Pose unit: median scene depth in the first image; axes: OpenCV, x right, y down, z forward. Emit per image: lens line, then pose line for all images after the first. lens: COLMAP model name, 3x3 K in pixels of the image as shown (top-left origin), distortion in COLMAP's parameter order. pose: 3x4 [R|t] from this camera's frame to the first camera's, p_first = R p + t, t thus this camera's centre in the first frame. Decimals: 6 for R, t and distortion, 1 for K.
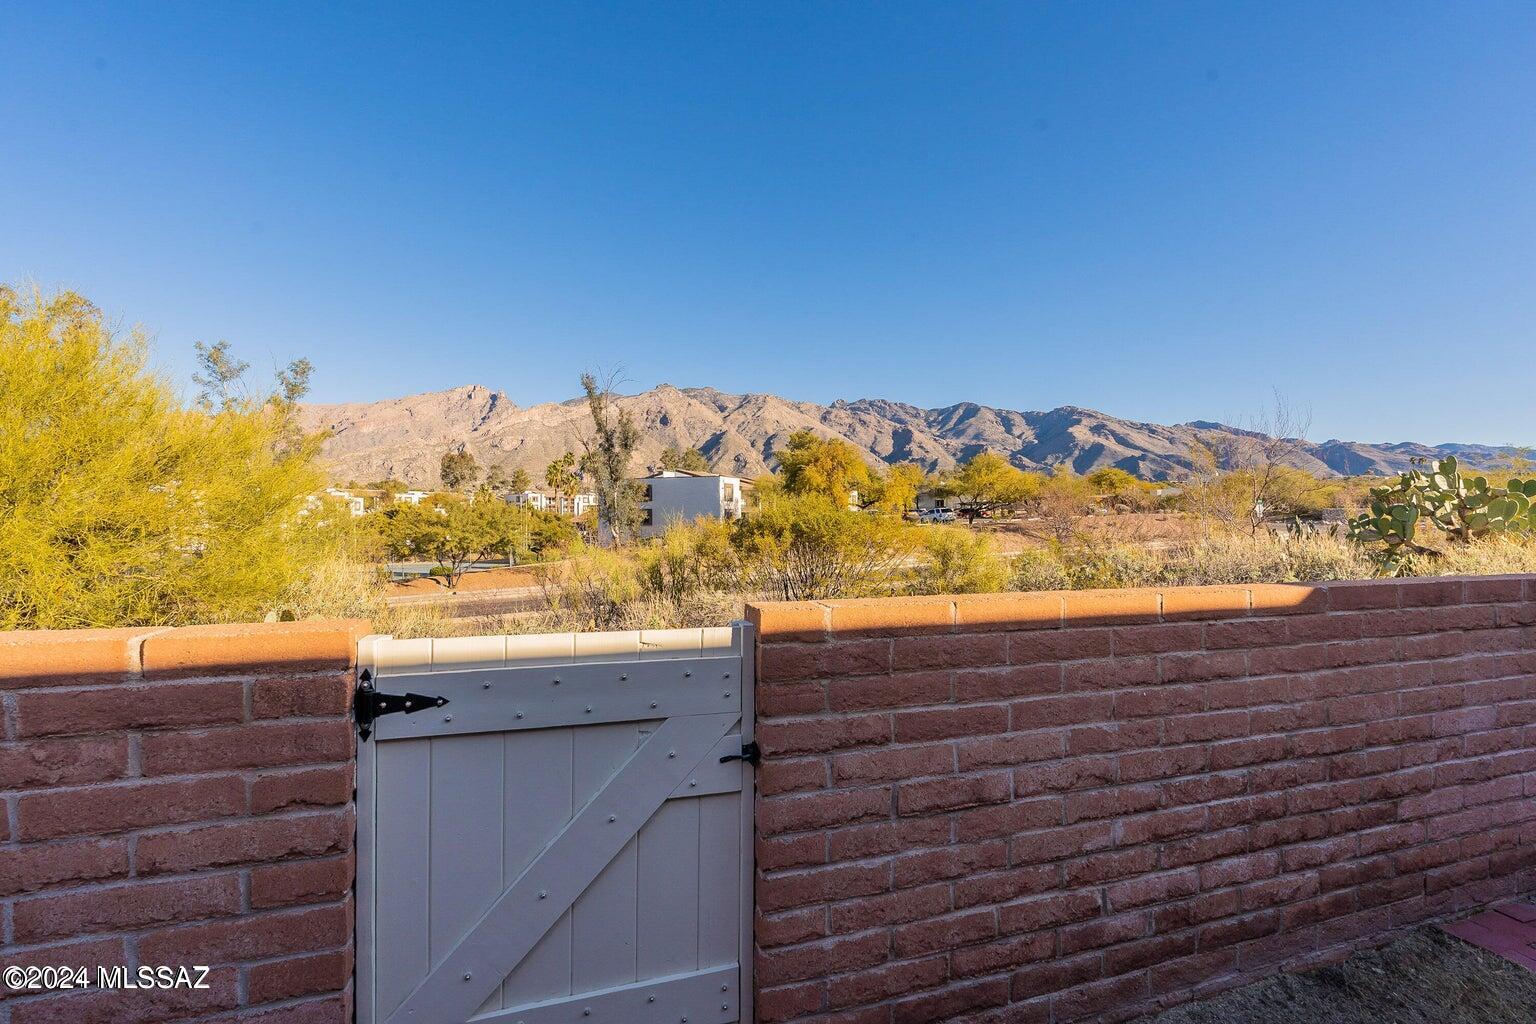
lens RADIAL K [[672.3, 0, 769.0], [0, 672.3, 513.3], [0, 0, 1]] dist [-0.004721, 0.001173]
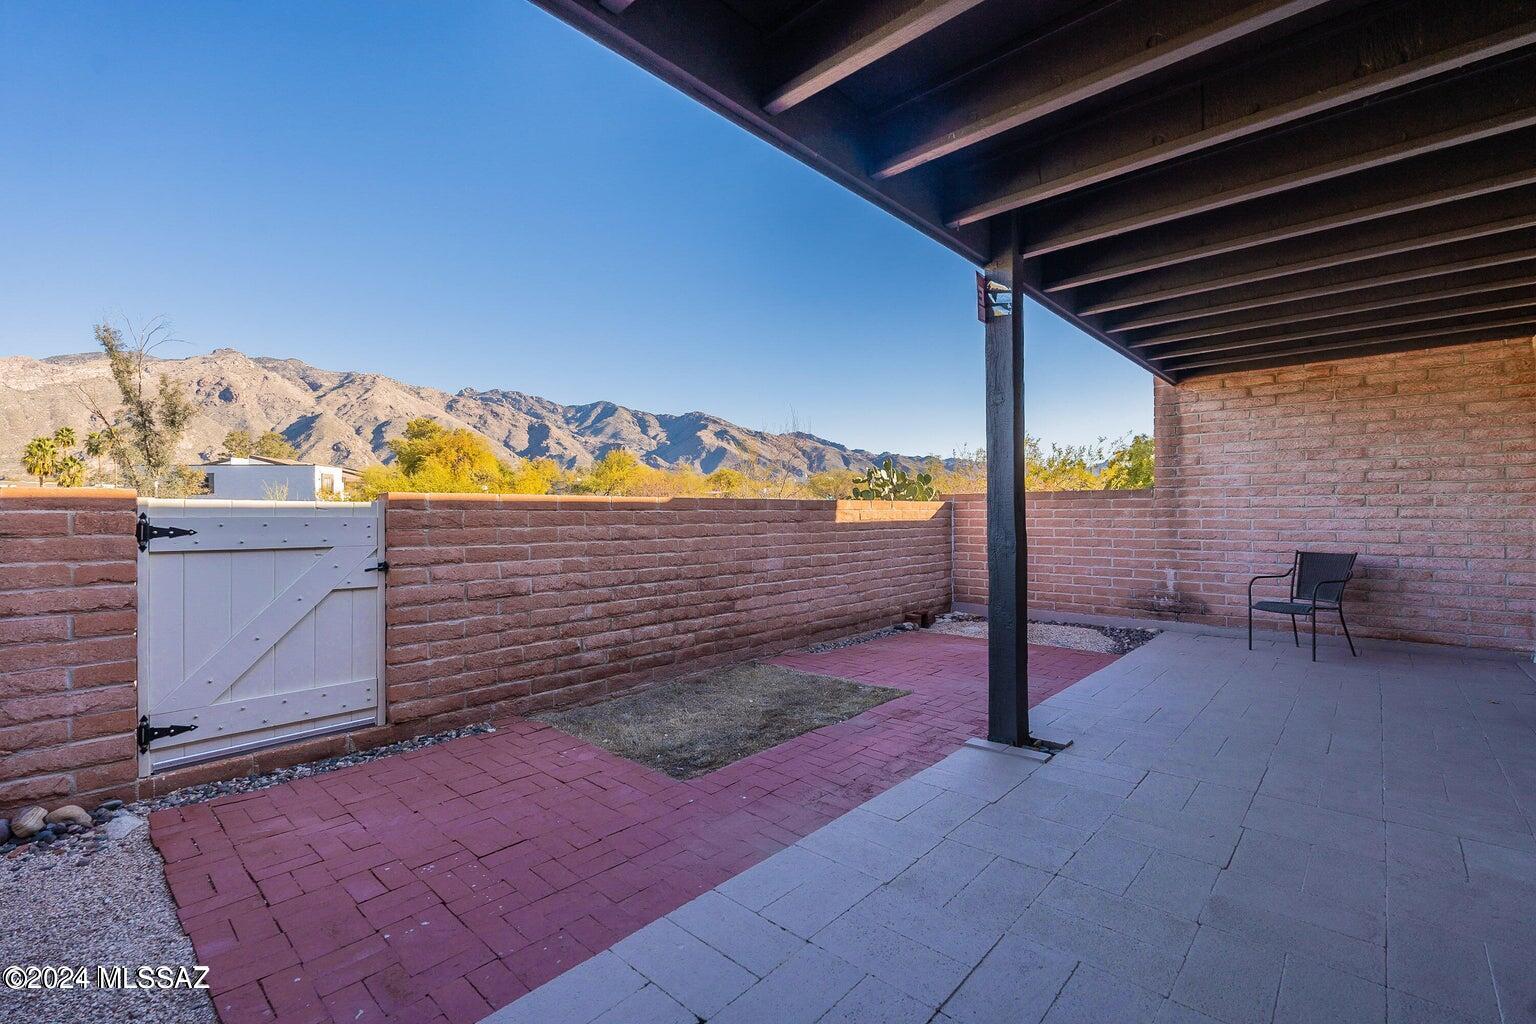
lens RADIAL K [[672.3, 0, 769.2], [0, 672.3, 514.0], [0, 0, 1]] dist [-0.004721, 0.001173]
pose [[0.865400, -0.007085, 0.501031, -0.028801], [0.004822, 0.999971, 0.005811, 0.176813], [-0.501058, -0.002613, 0.865410, -1.089985]]
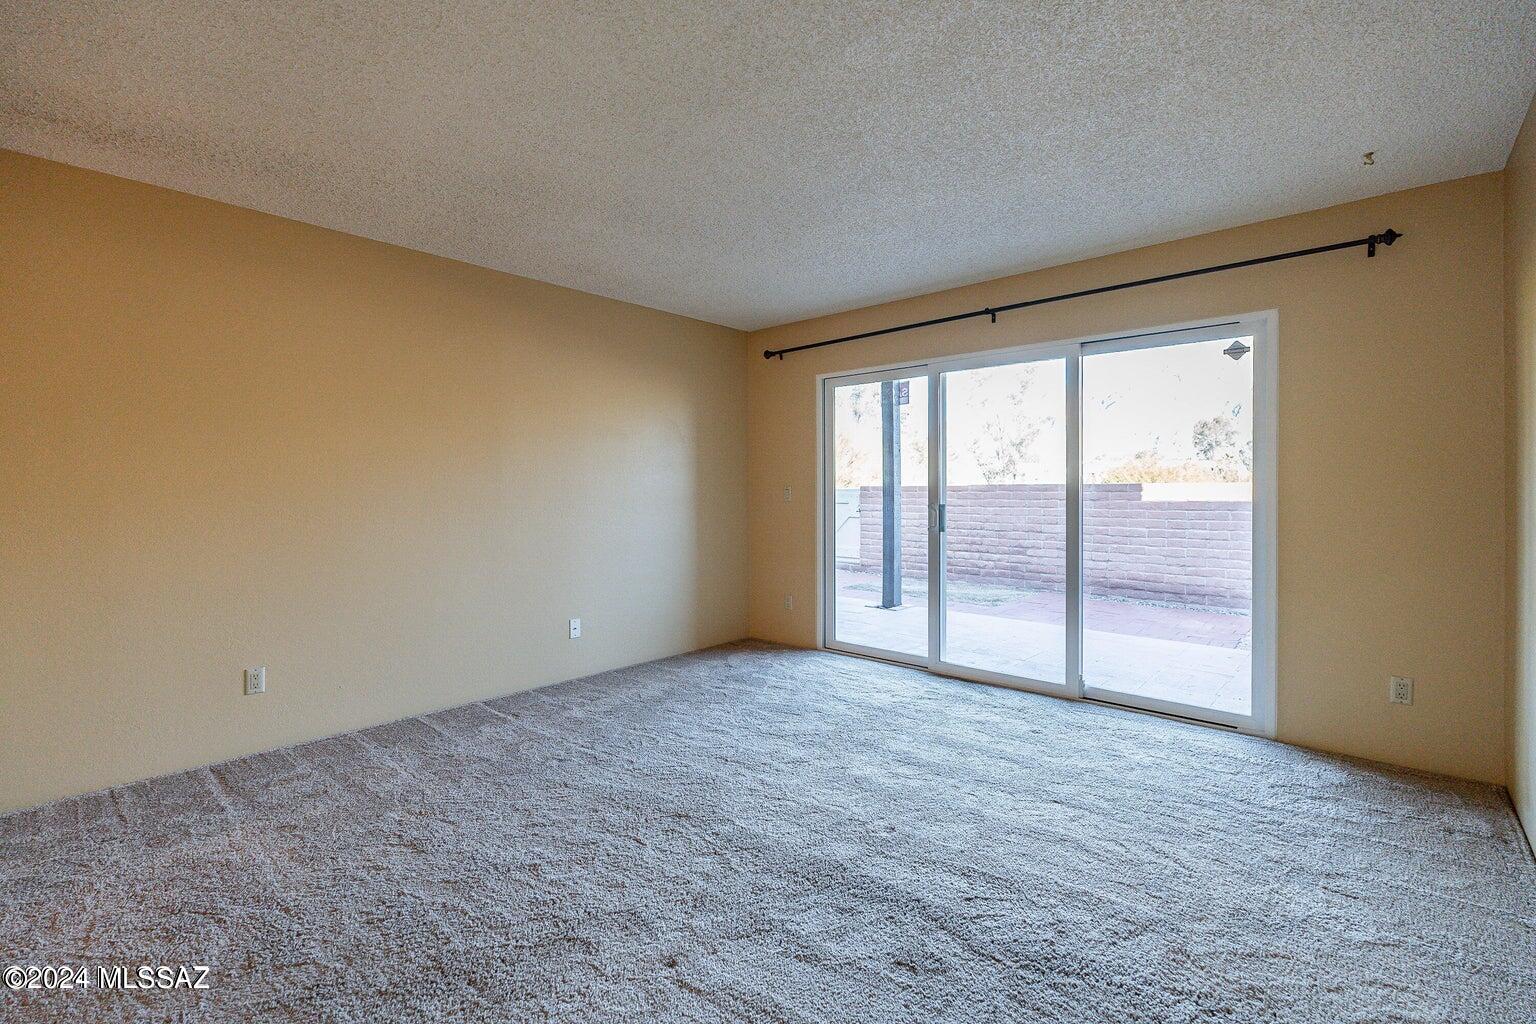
lens RADIAL K [[672.3, 0, 759.2], [0, 672.3, 511.2], [0, 0, 1]] dist [-0.004721, 0.001173]
pose [[0.500837, 0.028103, -0.865085, 3.920654], [0.007535, 0.999293, 0.036825, 0.131152], [0.865509, -0.024962, 0.500271, -2.261723]]
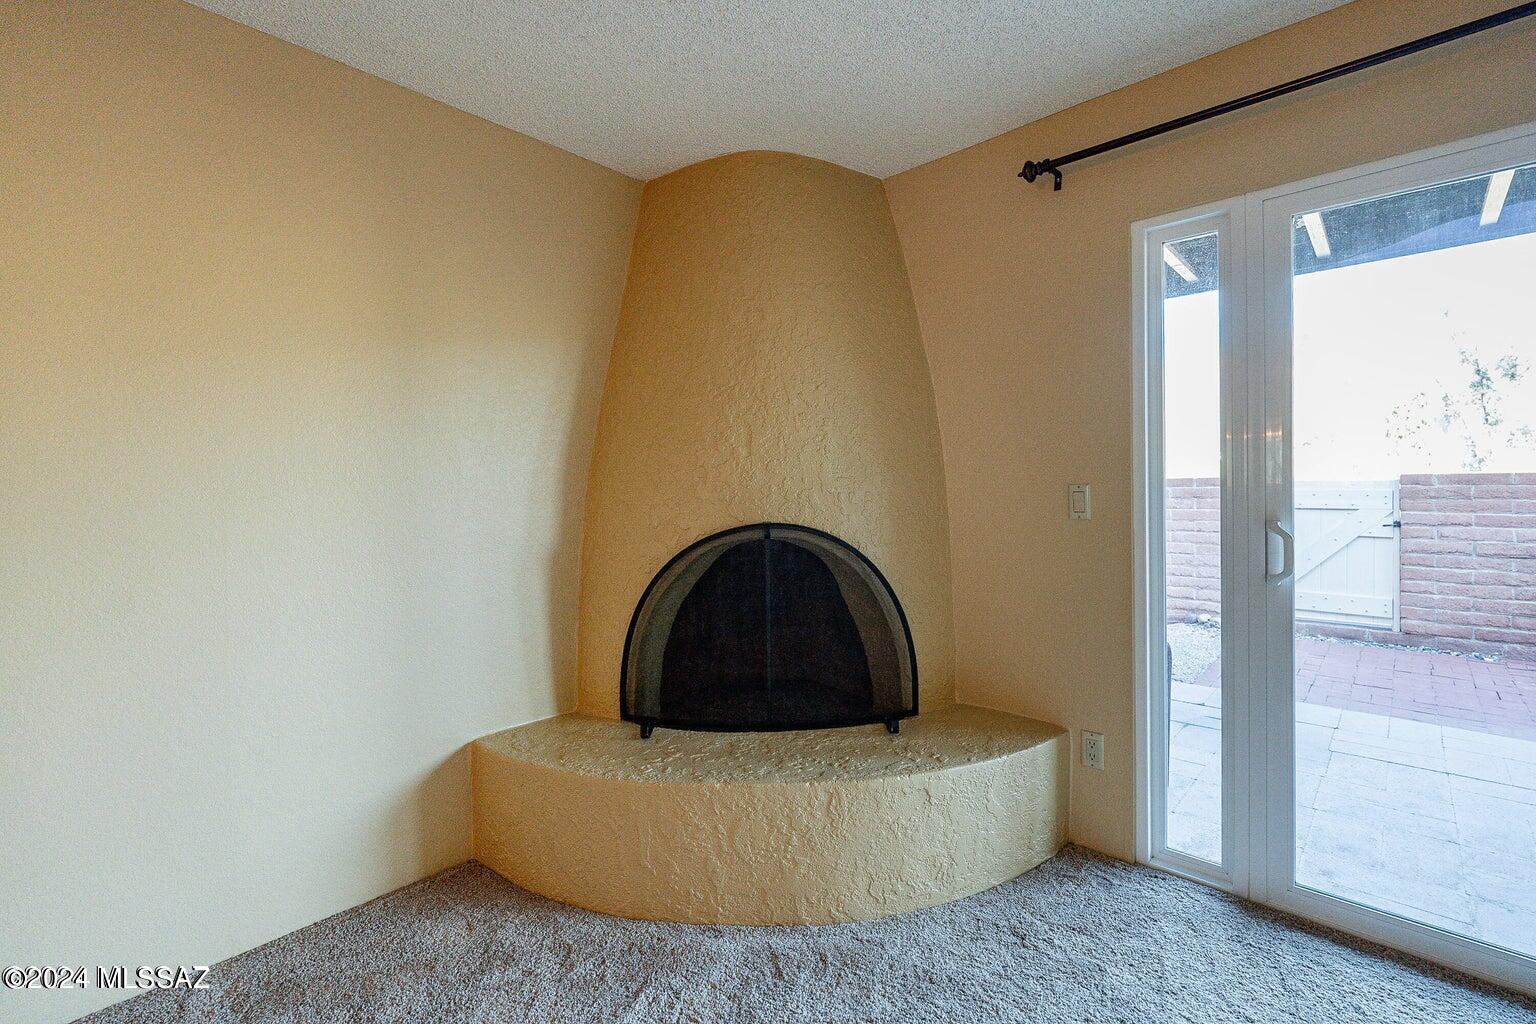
lens RADIAL K [[672.3, 0, 774.9], [0, 672.3, 490.7], [0, 0, 1]] dist [-0.004721, 0.001173]
pose [[0.489233, 0.001219, -0.872152, 1.025368], [0.016894, 0.999798, 0.010874, 0.124493], [0.871990, -0.020054, 0.489113, -2.373254]]
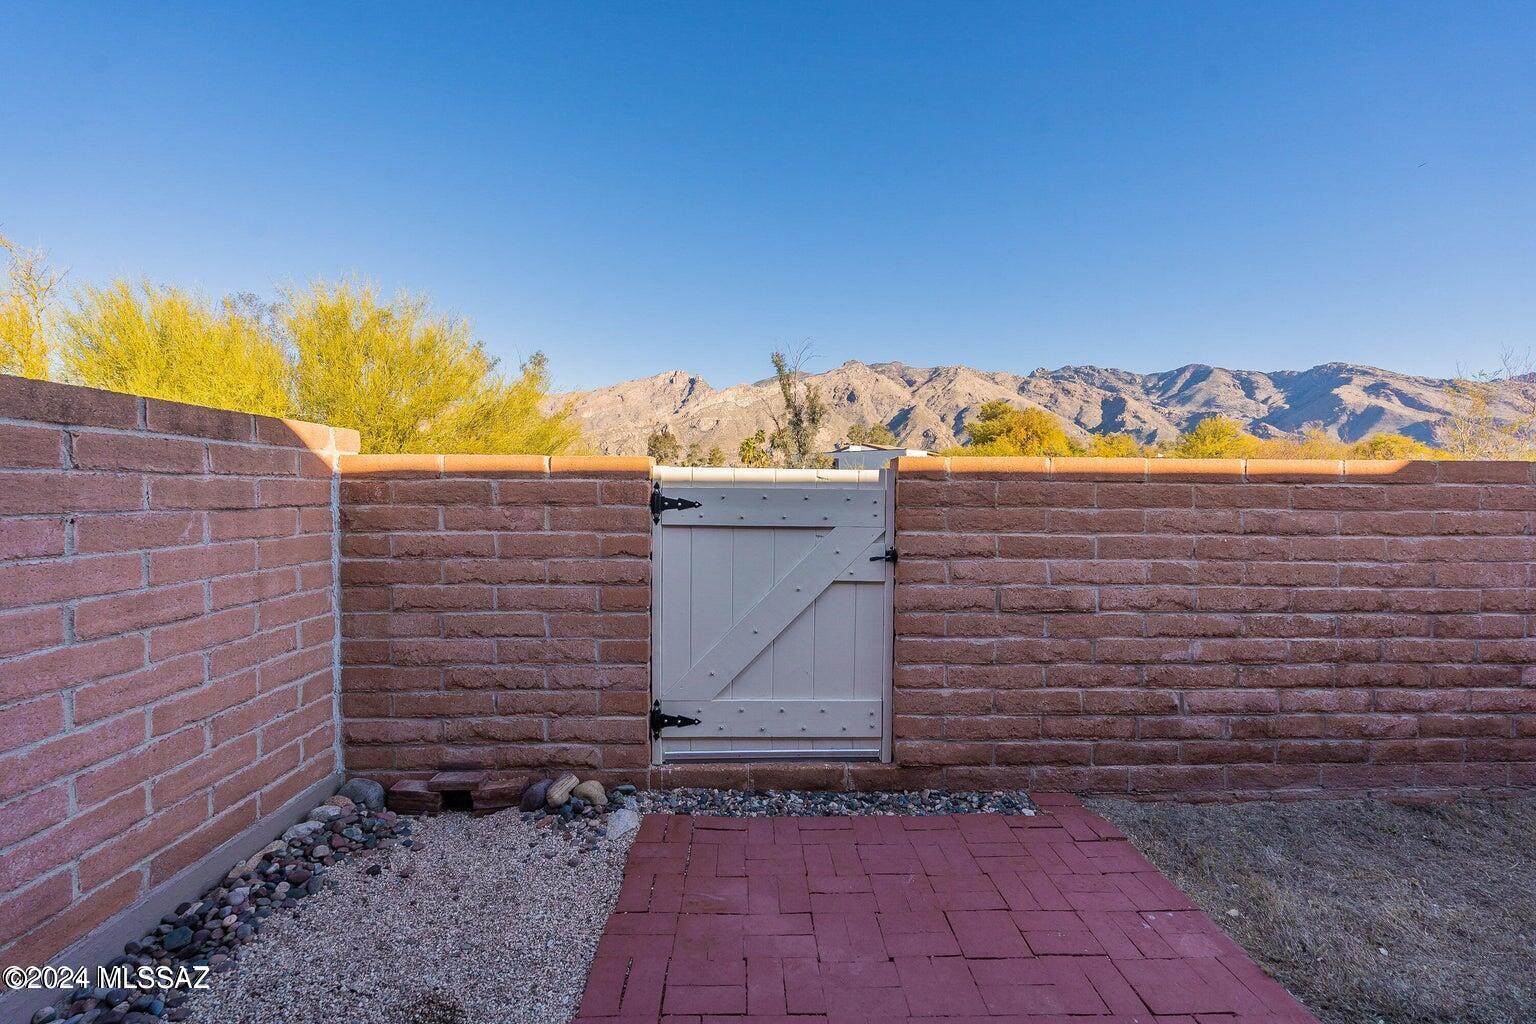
lens RADIAL K [[672.3, 0, 765.1], [0, 672.3, 511.6], [0, 0, 1]] dist [-0.004721, 0.001173]
pose [[0.960707, 0.011426, -0.277331, 0.100216], [-0.002620, 0.999481, 0.032104, 0.190407], [0.277553, -0.030116, 0.960238, -0.419475]]
